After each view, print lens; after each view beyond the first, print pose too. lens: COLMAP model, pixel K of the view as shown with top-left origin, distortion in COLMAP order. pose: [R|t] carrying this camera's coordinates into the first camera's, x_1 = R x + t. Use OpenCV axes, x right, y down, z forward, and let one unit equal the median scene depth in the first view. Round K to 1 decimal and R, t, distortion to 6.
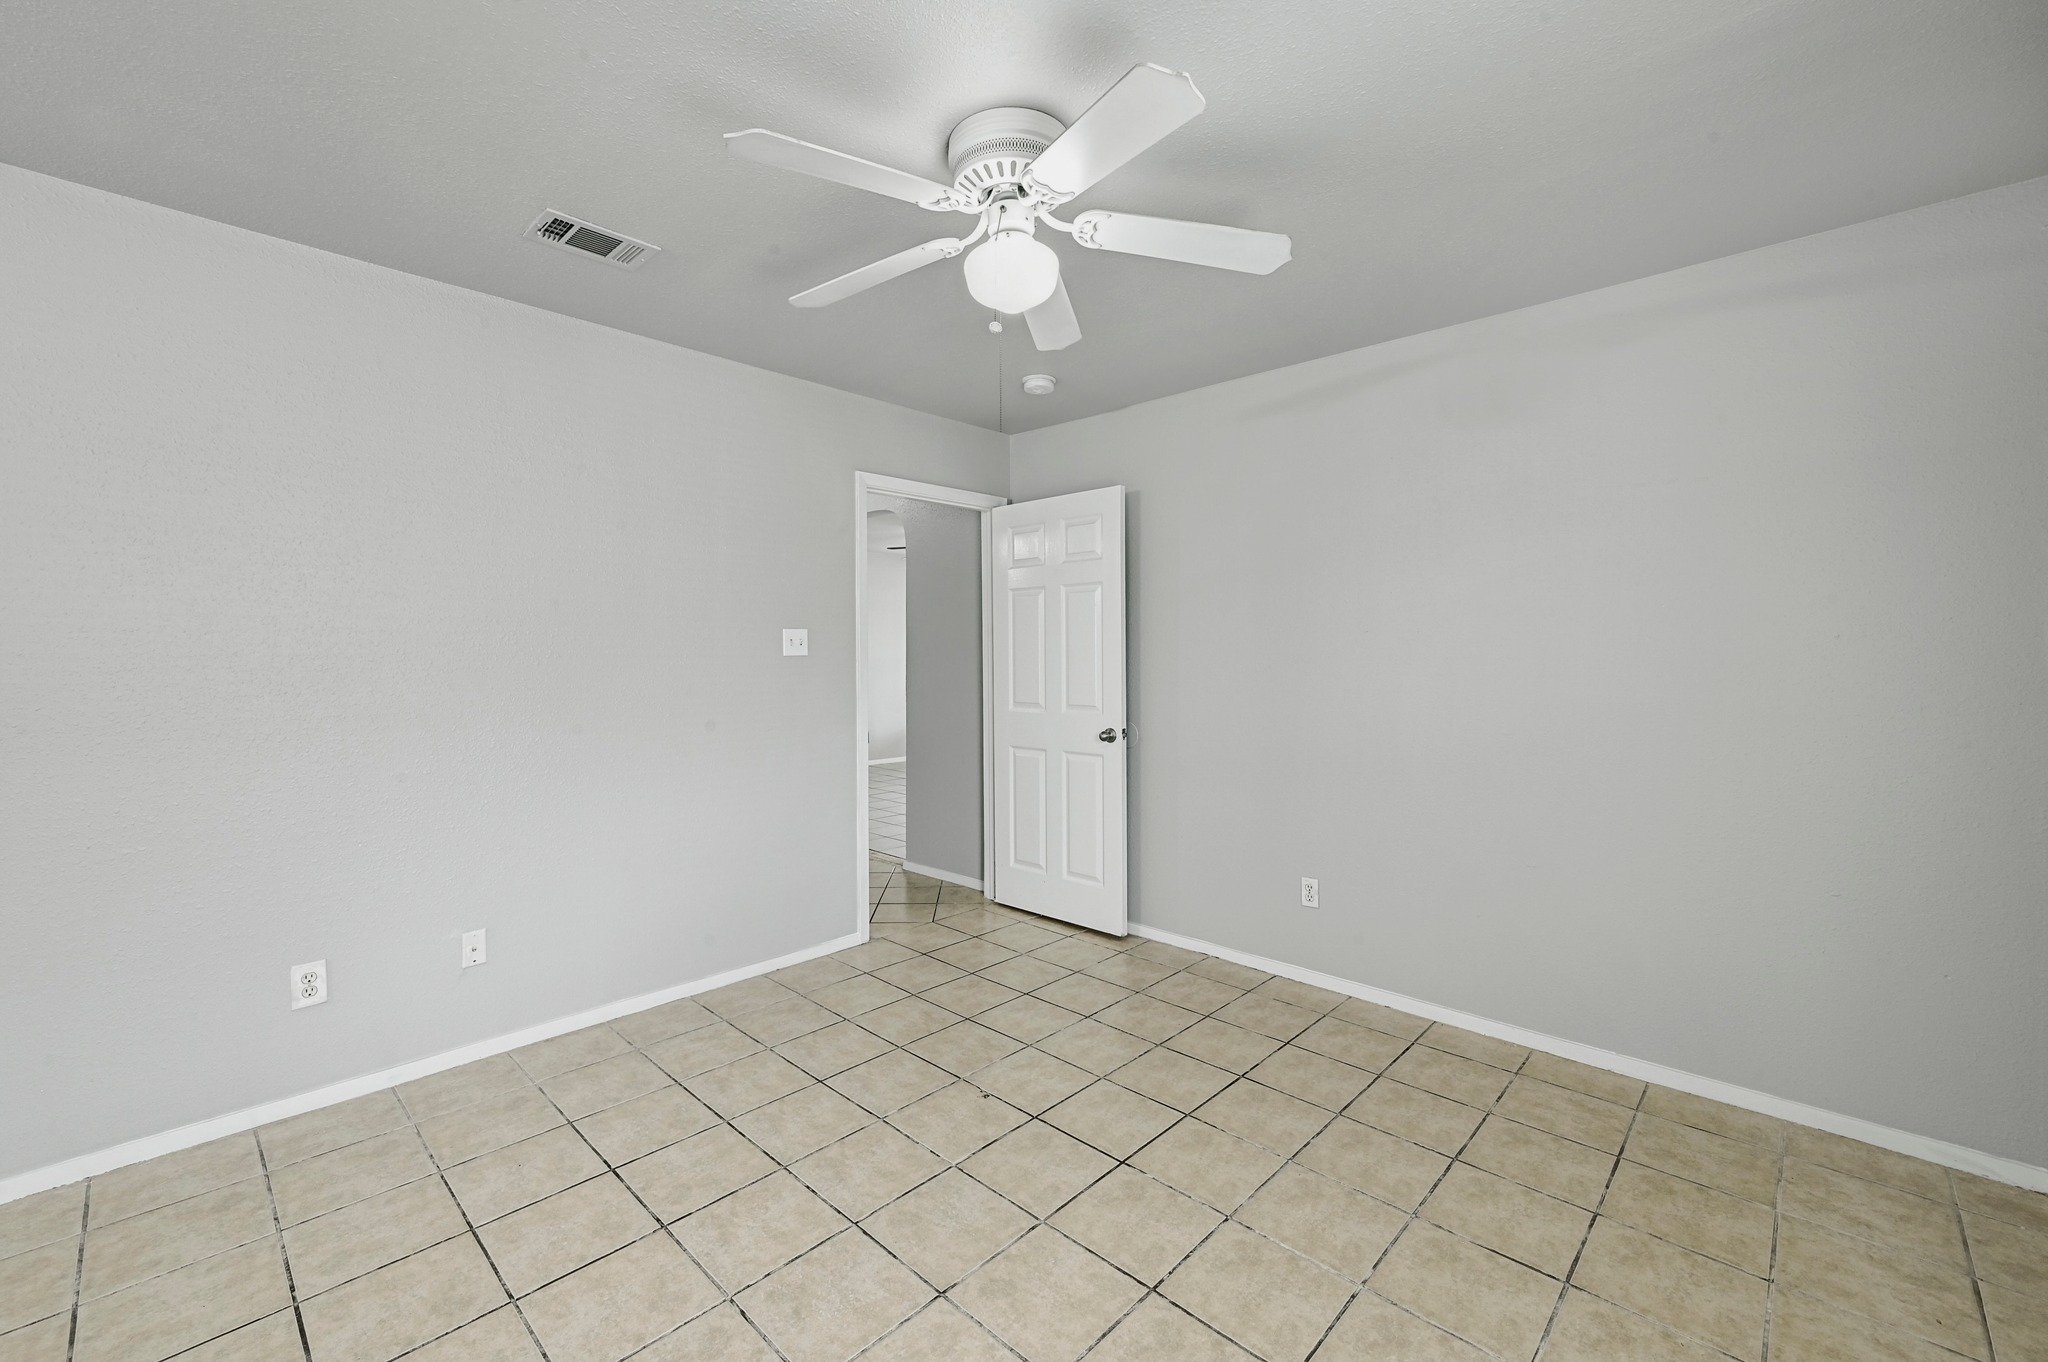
lens RADIAL K [[839.7, 0, 1016.1], [0, 839.7, 665.6], [0, 0, 1]] dist [0.001388, -0.000795]
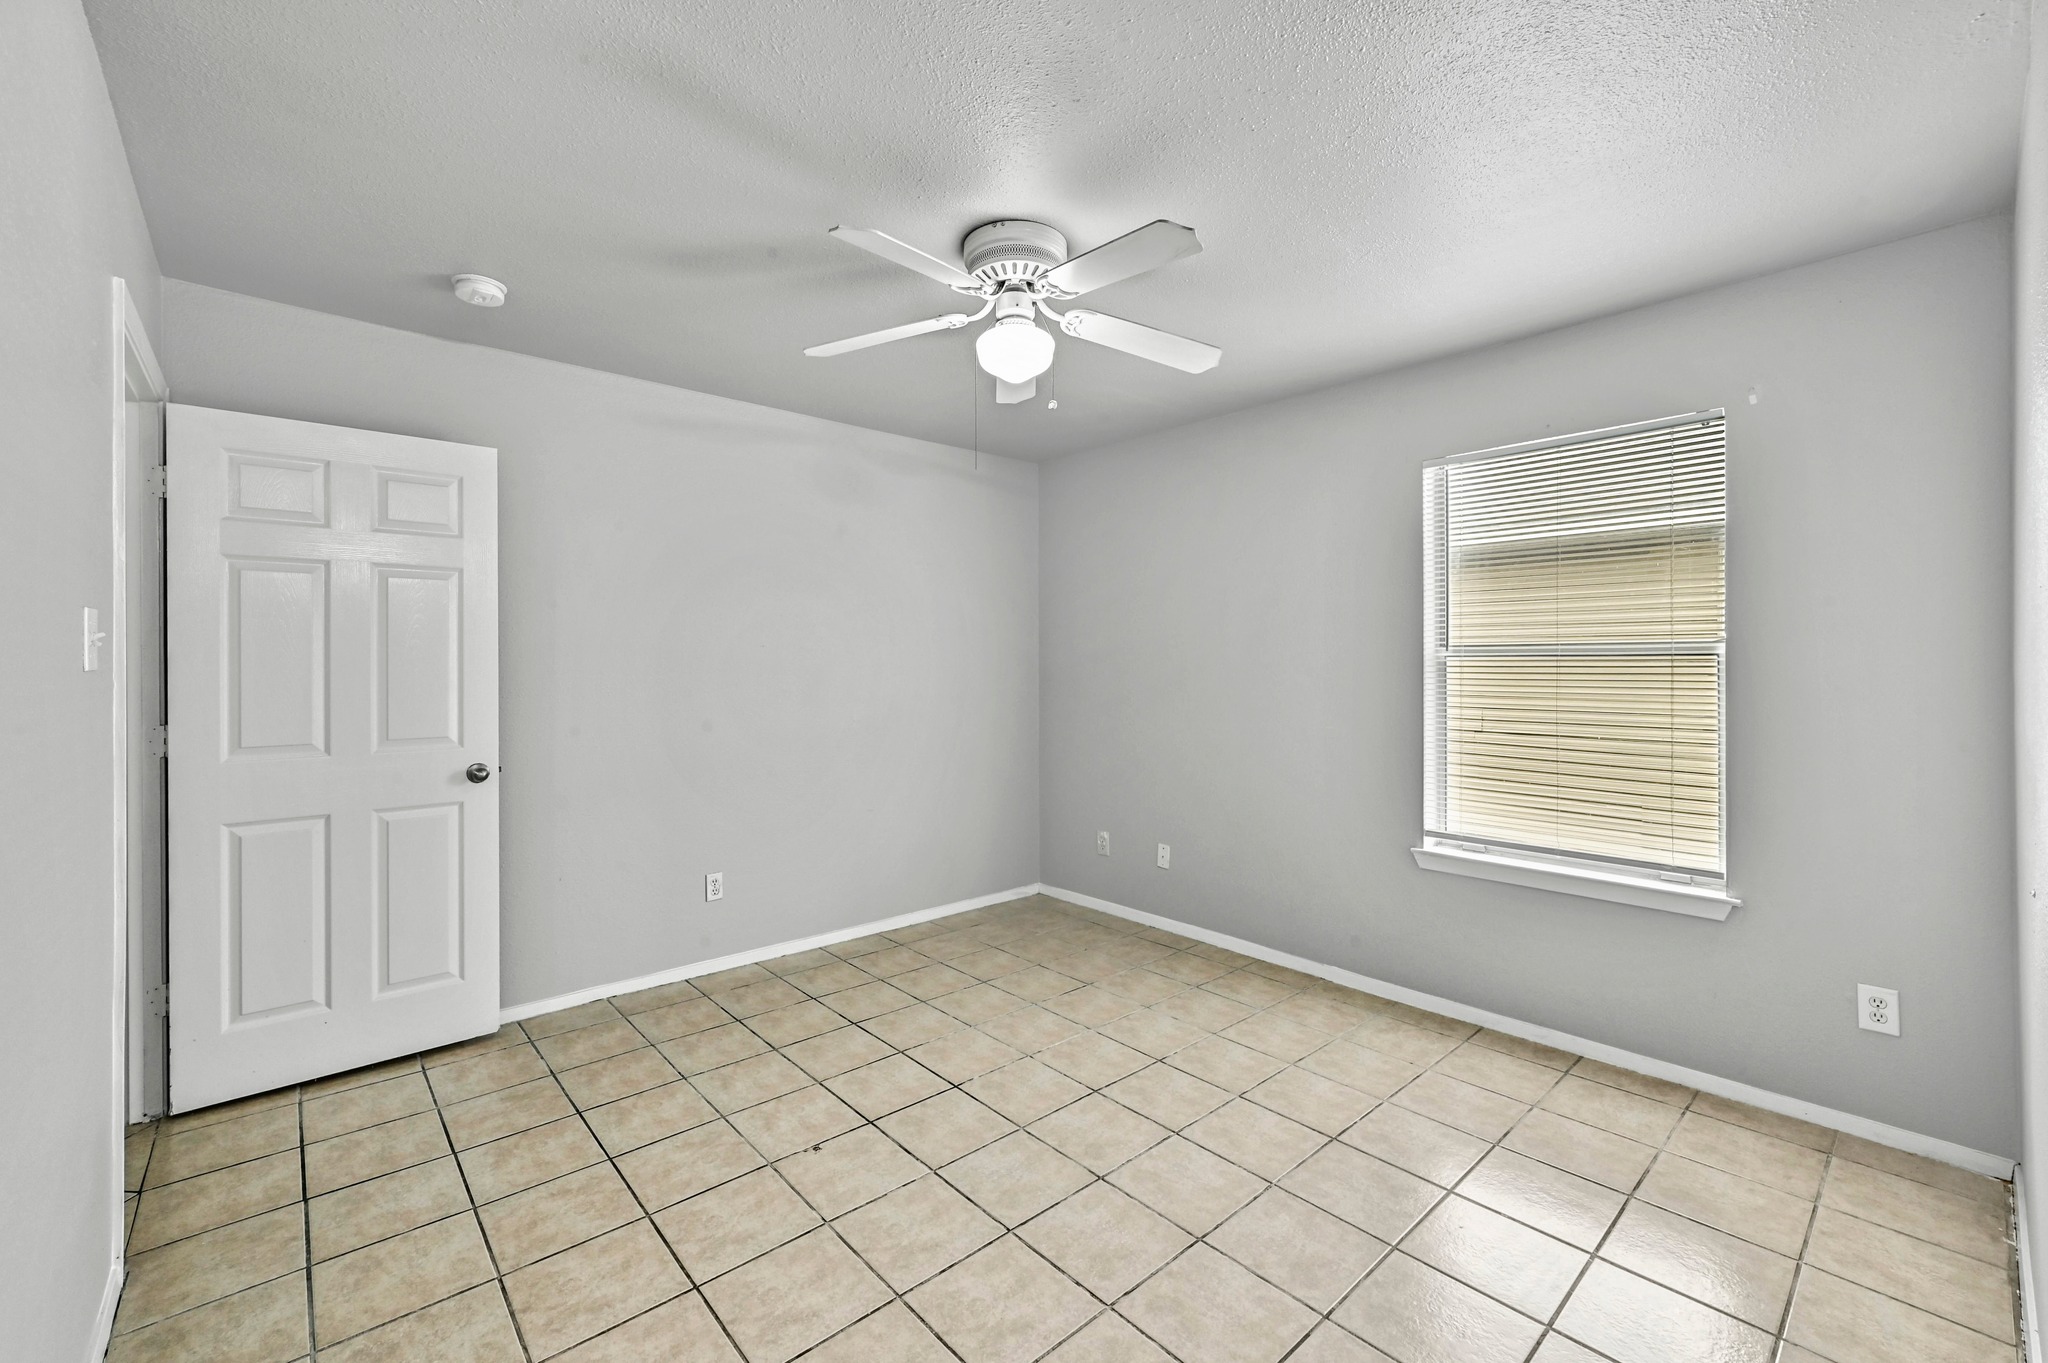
lens RADIAL K [[839.7, 0, 1016.1], [0, 839.7, 666.1], [0, 0, 1]] dist [0.001388, -0.000795]
pose [[0.083912, -0.000310, 0.996473, -0.900666], [0.015422, 0.999881, -0.000988, -0.007871], [-0.996354, 0.015450, 0.083906, 0.677681]]
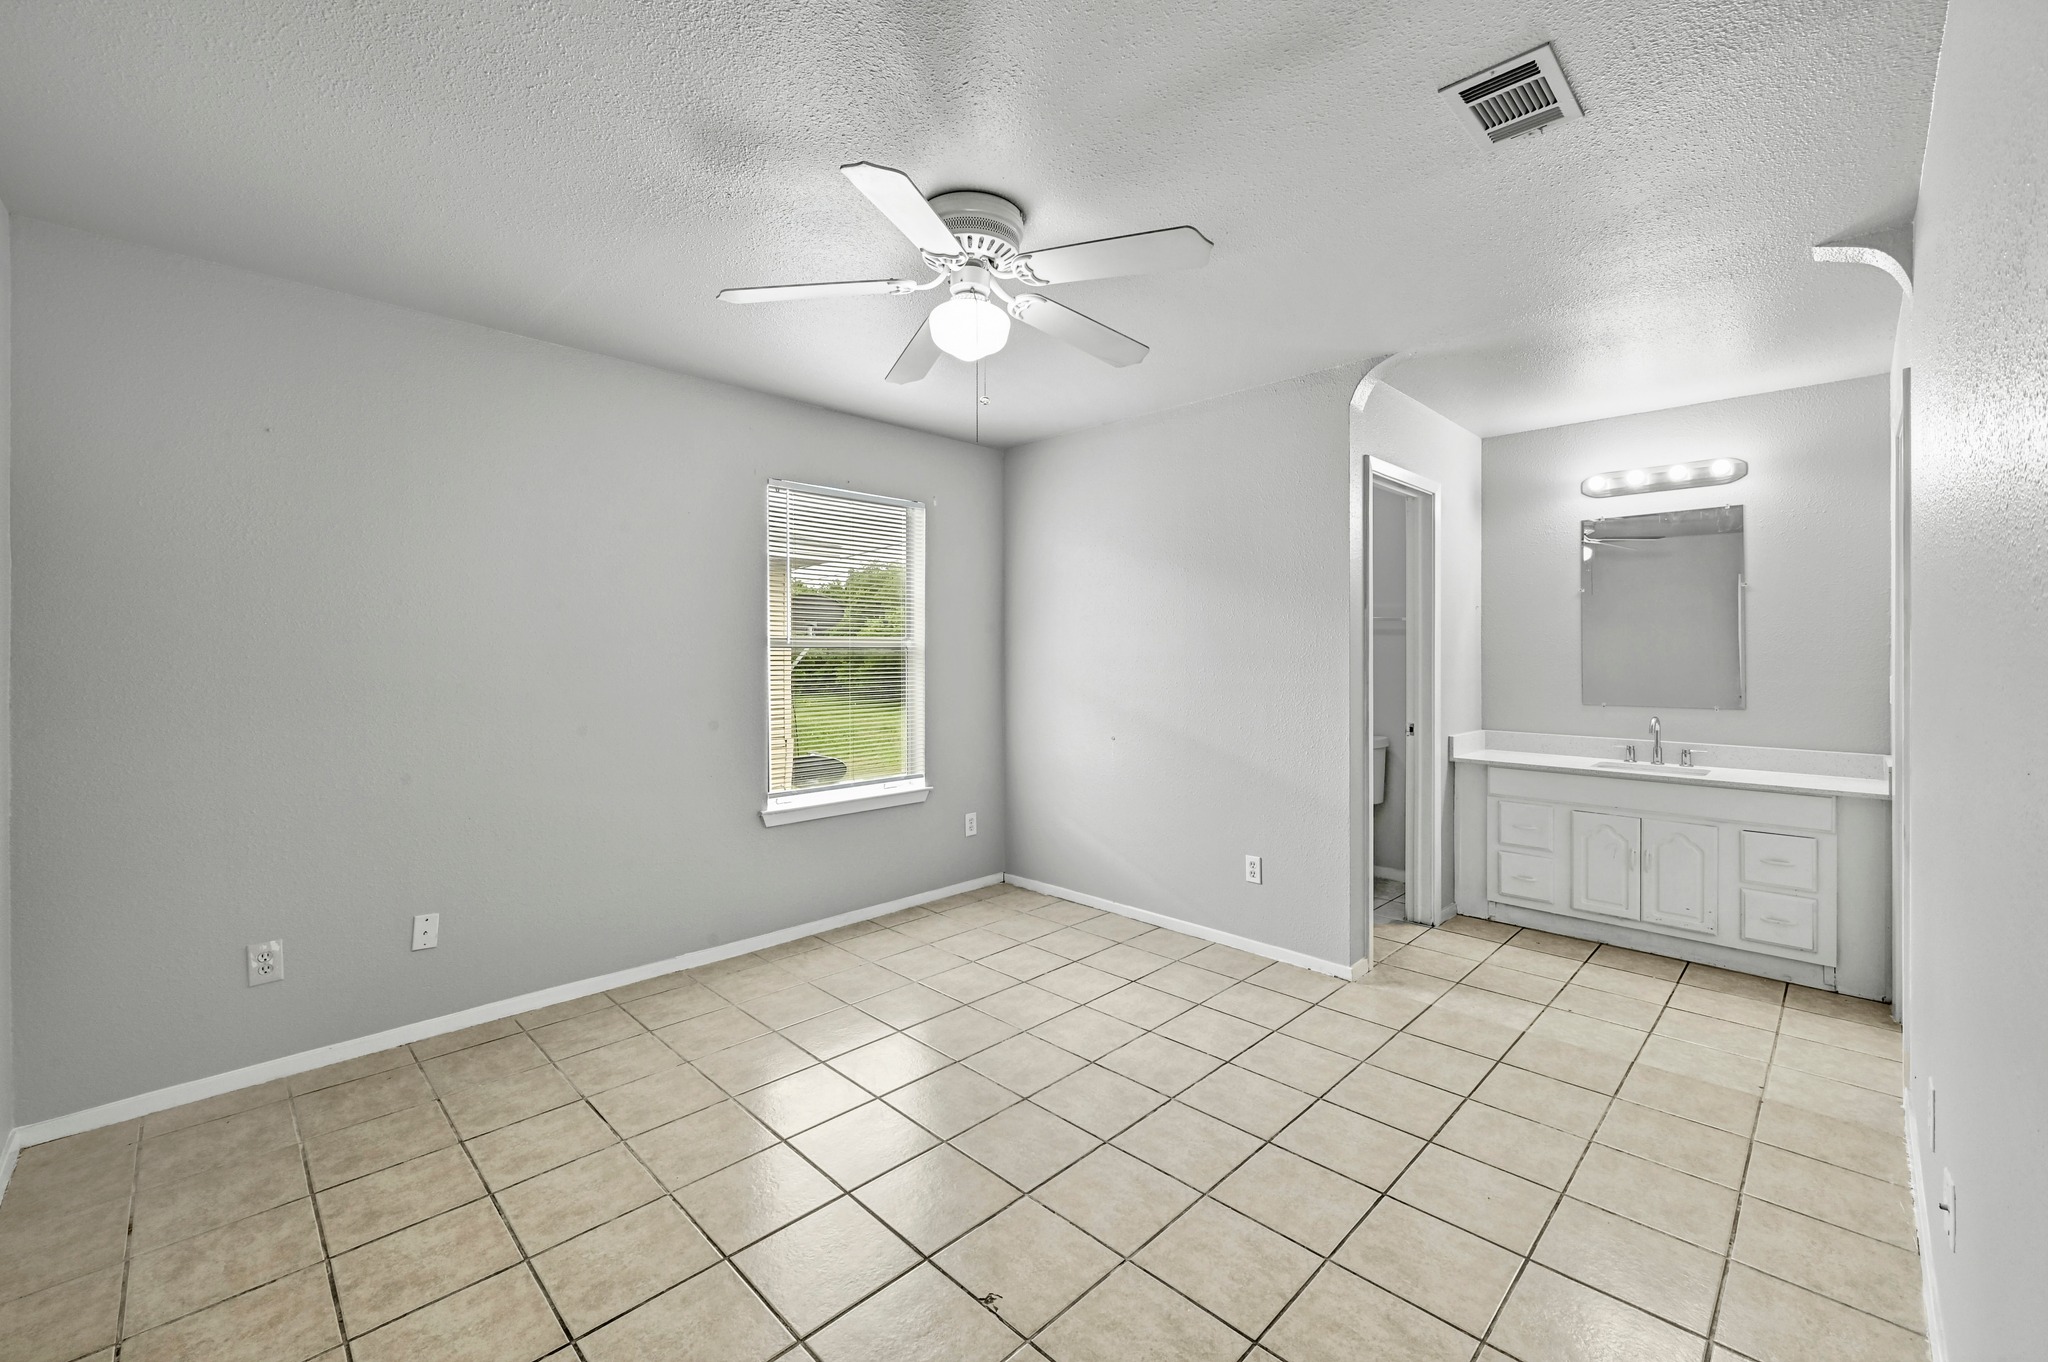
lens RADIAL K [[839.7, 0, 1016.1], [0, 839.7, 665.6], [0, 0, 1]] dist [0.001388, -0.000795]
pose [[-0.999739, 0.000995, 0.022826, -0.071236], [0.001752, 0.999448, 0.033186, -0.026305], [-0.022780, 0.033218, -0.999188, 1.617814]]
